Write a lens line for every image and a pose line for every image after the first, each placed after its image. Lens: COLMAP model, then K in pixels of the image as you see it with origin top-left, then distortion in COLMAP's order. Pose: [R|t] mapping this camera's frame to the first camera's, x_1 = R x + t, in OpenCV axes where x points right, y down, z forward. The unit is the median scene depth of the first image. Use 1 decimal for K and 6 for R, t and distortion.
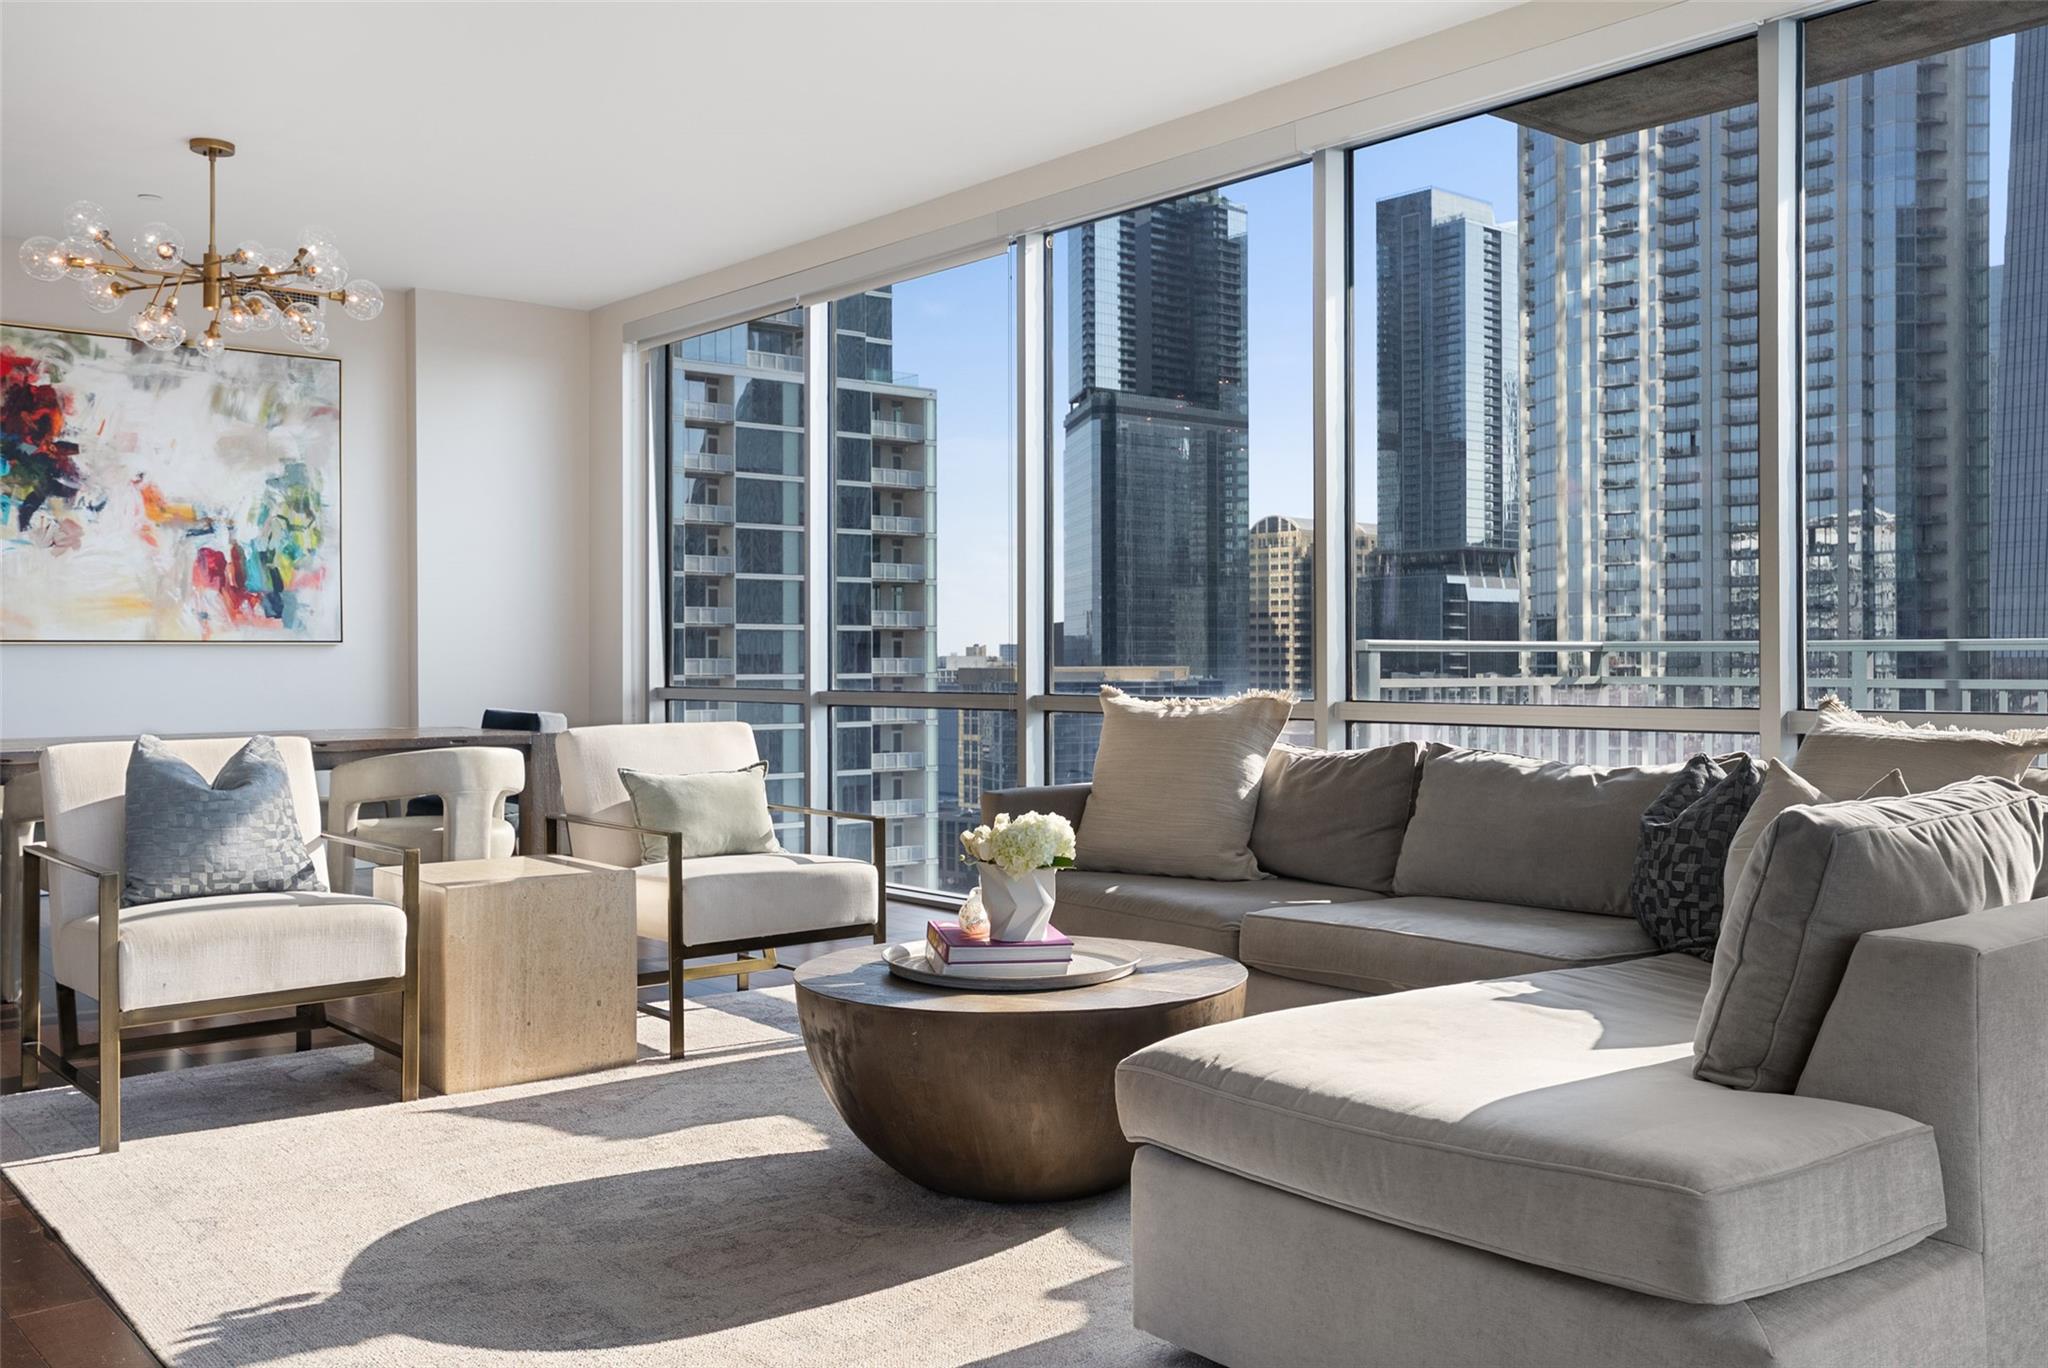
lens RADIAL K [[1738.4, 0, 1021.1], [0, 1738.4, 678.2], [0, 0, 1]] dist [-0.007771, 0.017331]
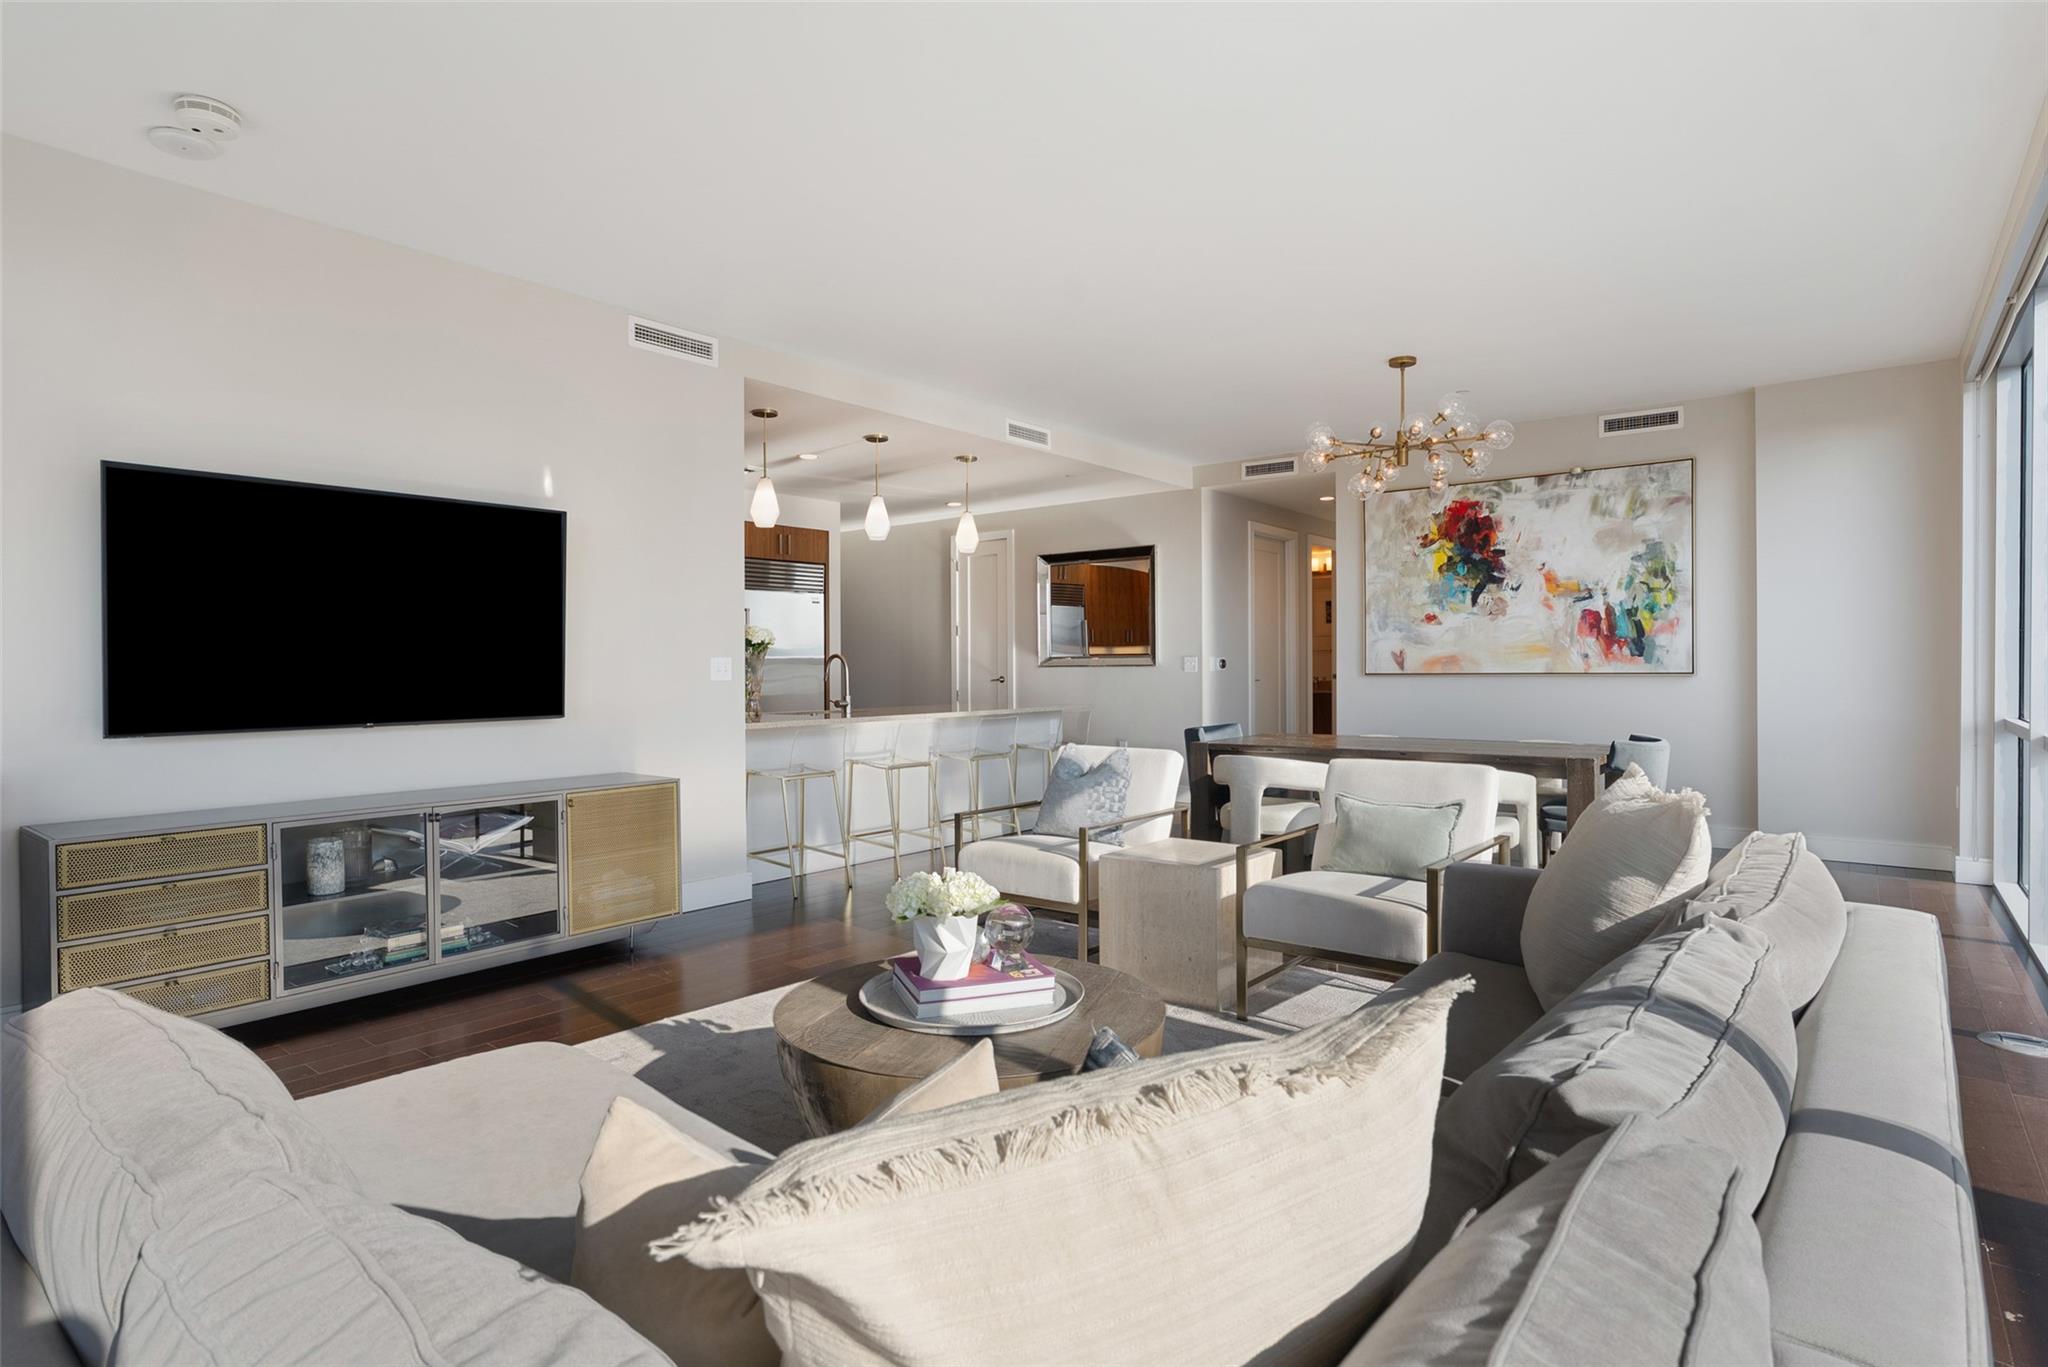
lens RADIAL K [[1017.1, 0, 1015.4], [0, 1017.1, 682.9], [0, 0, 1]] dist [-0.001644, -0.000066]
pose [[0.202757, 0.015605, -0.979105, 0.267601], [-0.007524, 0.999868, 0.014378, -0.021931], [0.979200, 0.004451, 0.202848, 0.358573]]
